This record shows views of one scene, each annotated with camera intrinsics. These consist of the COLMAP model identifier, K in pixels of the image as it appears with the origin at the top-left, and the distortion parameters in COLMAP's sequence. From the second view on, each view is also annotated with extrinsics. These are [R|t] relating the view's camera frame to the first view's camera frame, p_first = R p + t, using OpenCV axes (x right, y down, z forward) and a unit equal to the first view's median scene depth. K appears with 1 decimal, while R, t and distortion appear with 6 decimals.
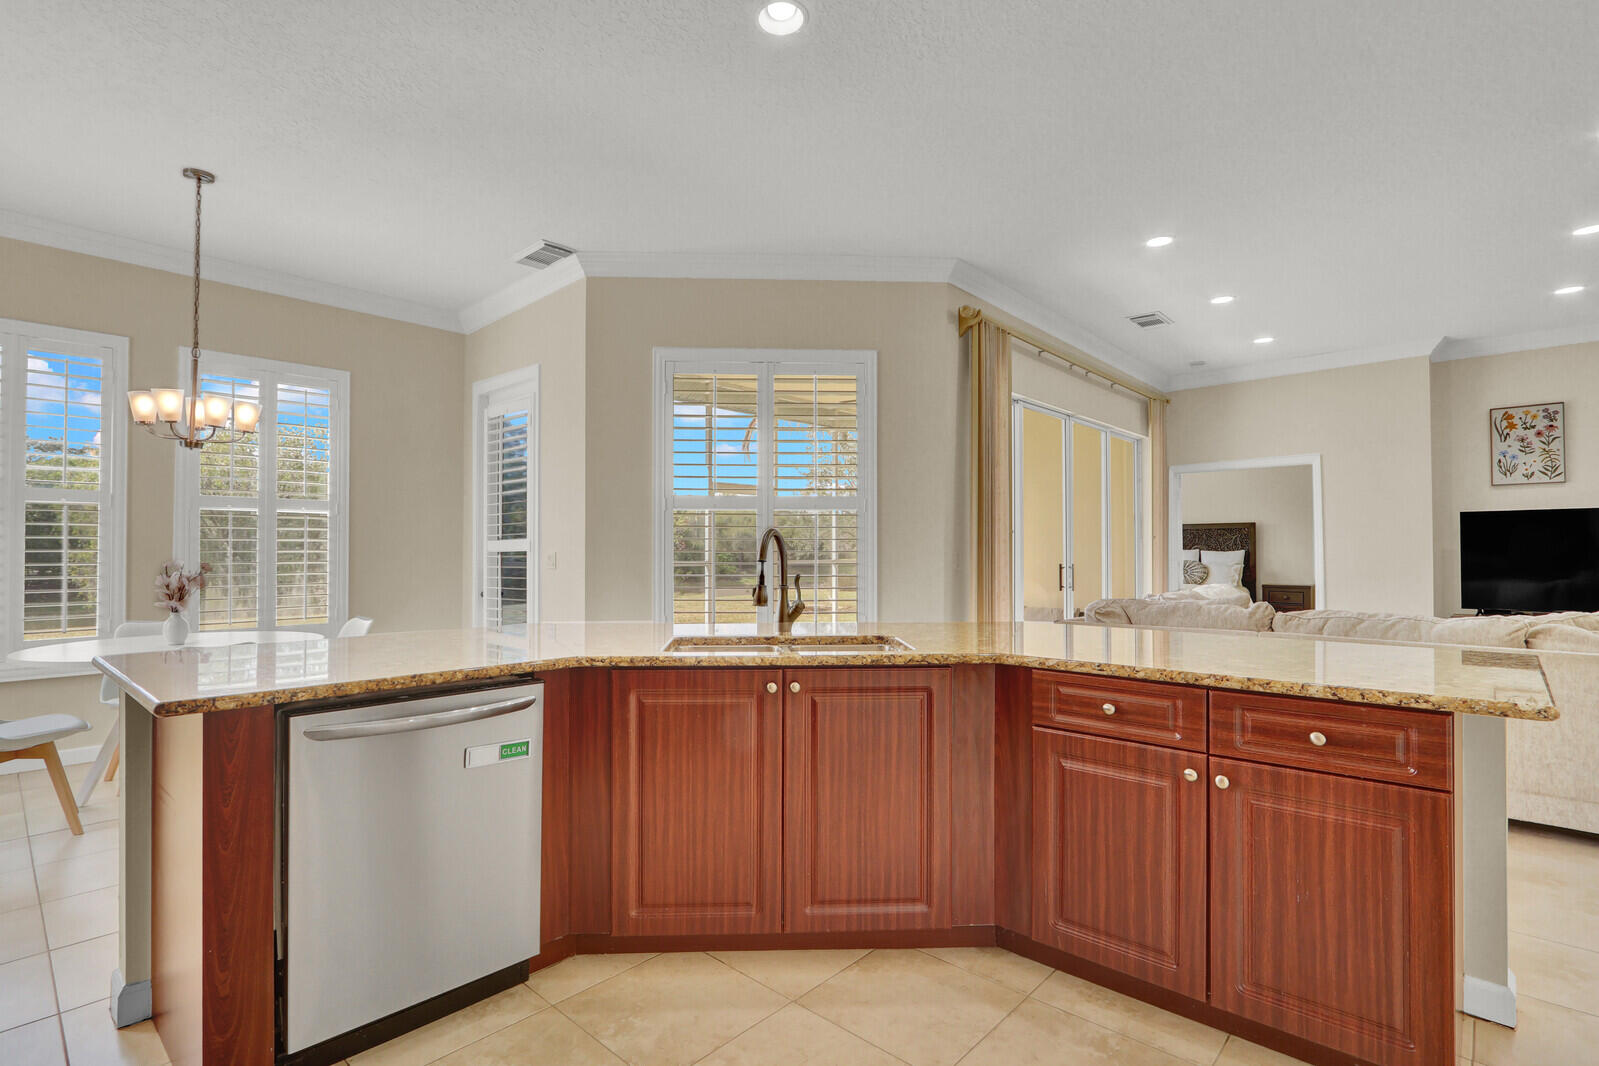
lens RADIAL K [[749.6, 0, 788.0], [0, 749.6, 536.9], [0, 0, 1]] dist [-0.013453, 0.000431]
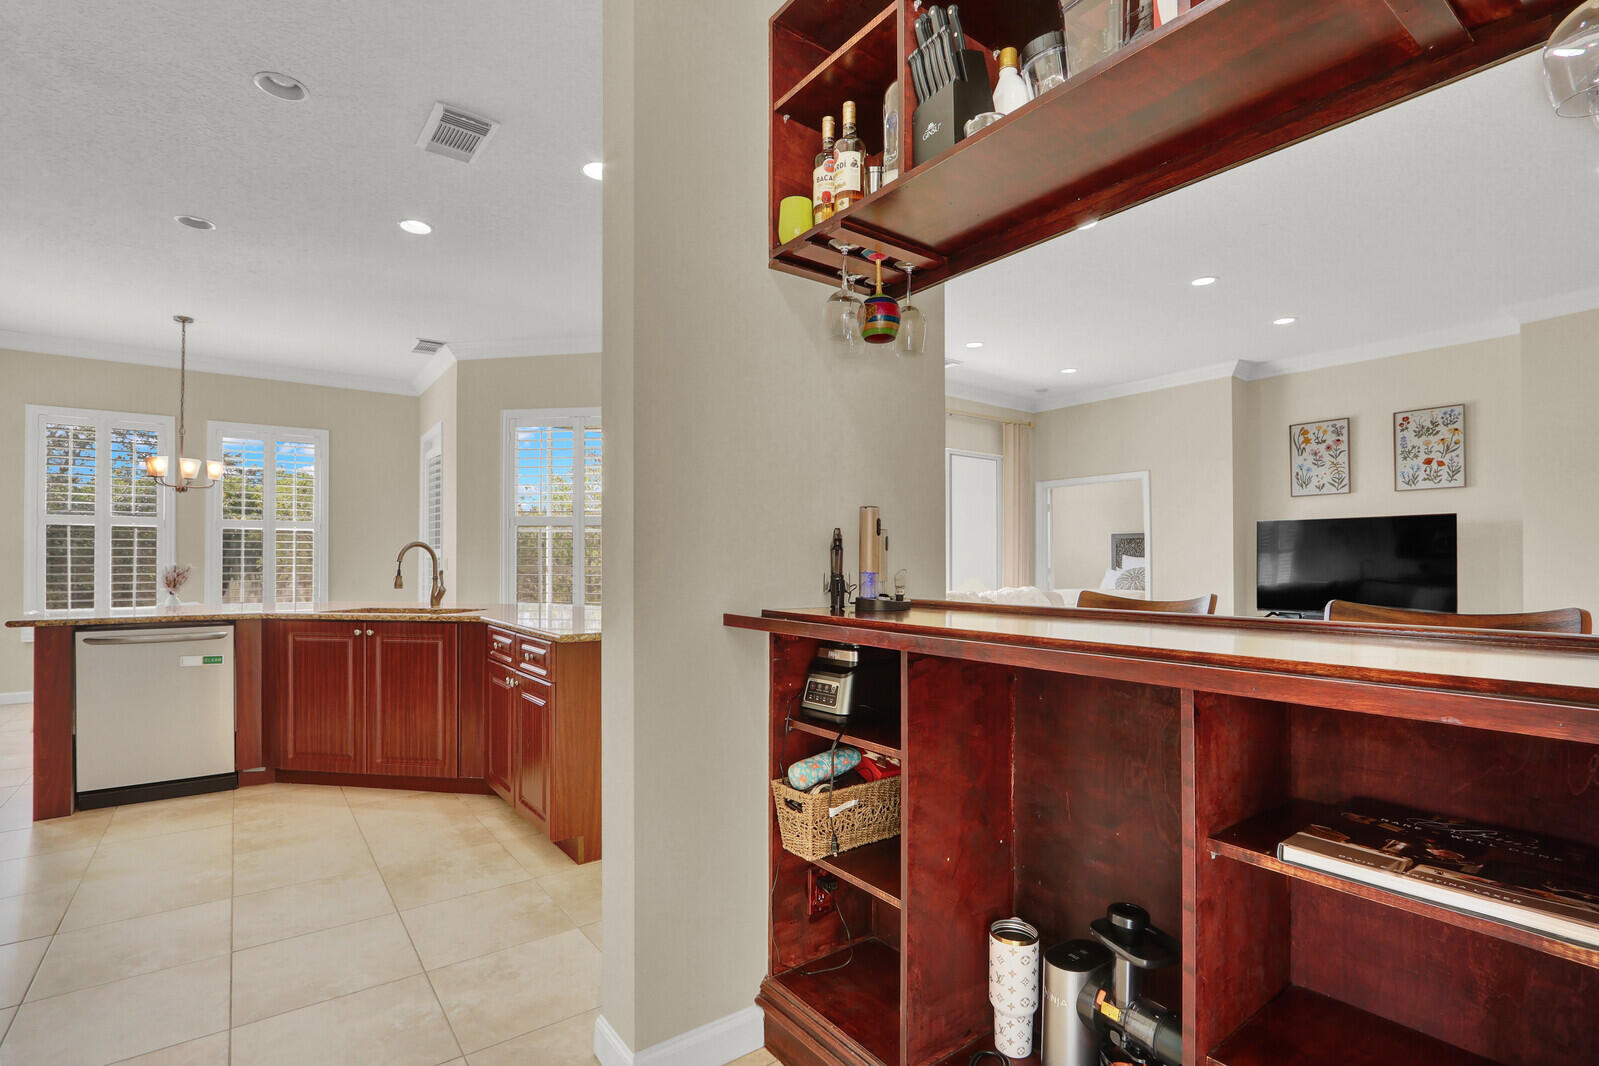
lens RADIAL K [[749.6, 0, 815.6], [0, 749.6, 546.3], [0, 0, 1]] dist [-0.013453, 0.000431]
pose [[0.984118, -0.002755, -0.177494, 0.521615], [0.002717, 0.999996, -0.000458, 0.001171], [0.177495, -0.000032, 0.984122, -0.205192]]
